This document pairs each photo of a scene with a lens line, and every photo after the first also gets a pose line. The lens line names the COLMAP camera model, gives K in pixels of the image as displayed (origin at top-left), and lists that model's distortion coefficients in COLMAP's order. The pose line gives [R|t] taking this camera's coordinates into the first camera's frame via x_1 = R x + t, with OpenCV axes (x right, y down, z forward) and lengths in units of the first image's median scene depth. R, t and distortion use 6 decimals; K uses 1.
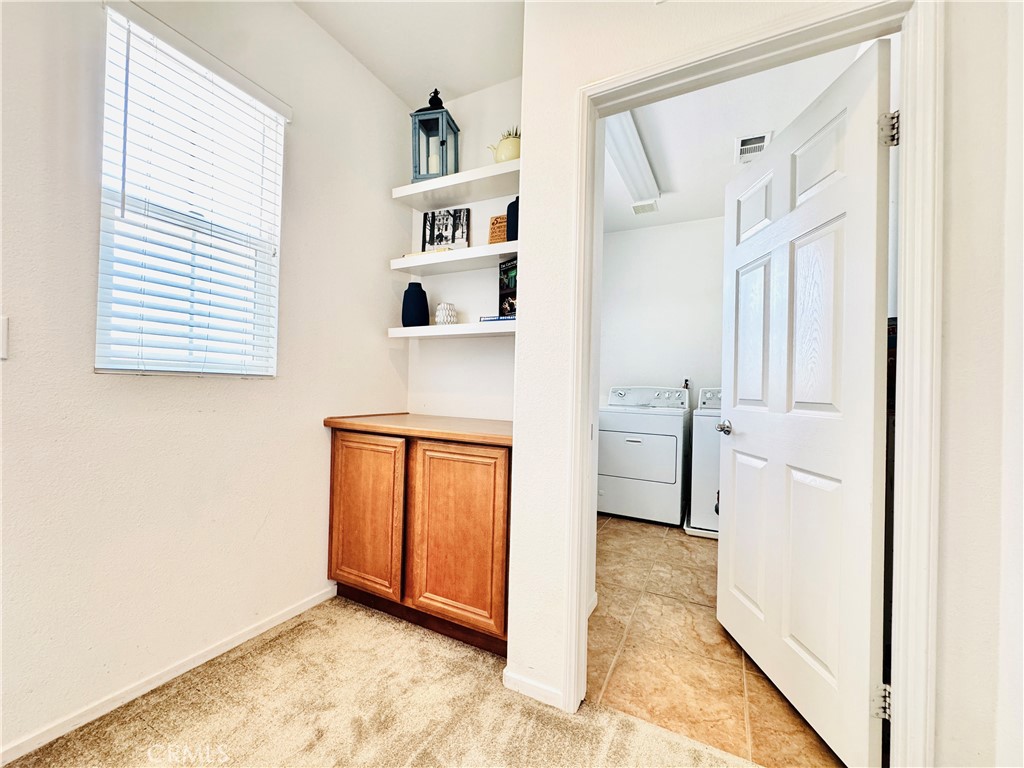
lens RADIAL K [[402.3, 0, 512.0], [0, 402.3, 384.0], [0, 0, 1]] dist [-0.010025, -0.000078]
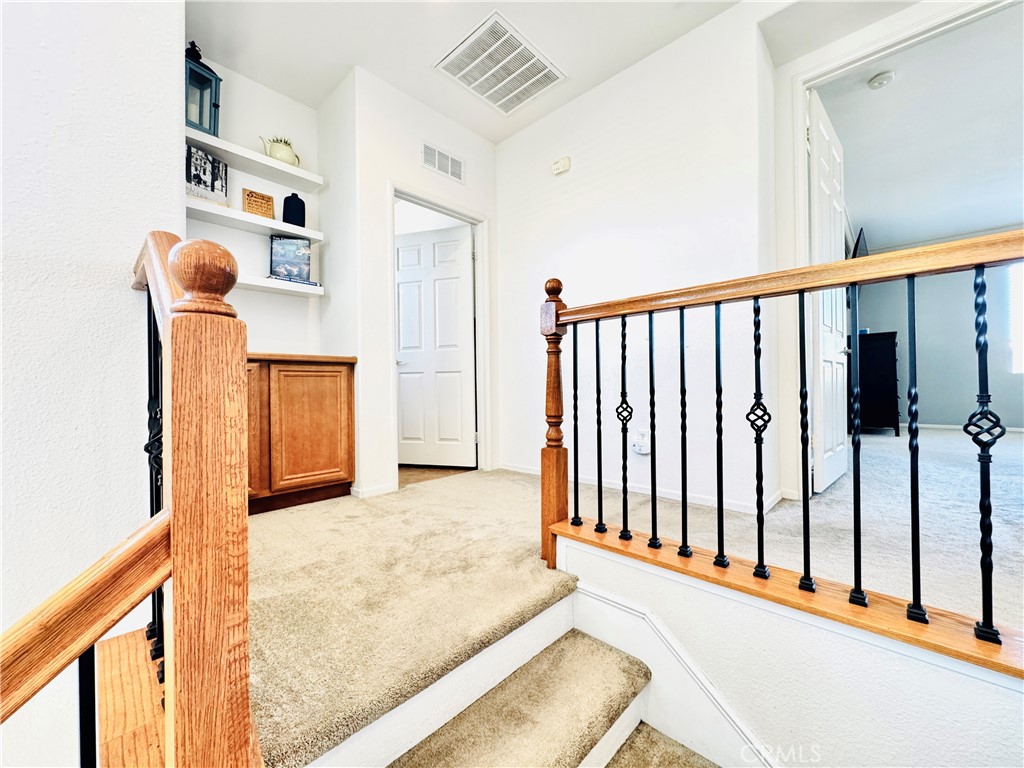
lens RADIAL K [[402.3, 0, 512.0], [0, 402.3, 384.0], [0, 0, 1]] dist [-0.010025, -0.000078]
pose [[0.255271, -0.020635, 0.966649, -1.299578], [-0.013991, 0.999589, 0.025033, 0.166757], [-0.966768, -0.019915, 0.254877, -0.067008]]
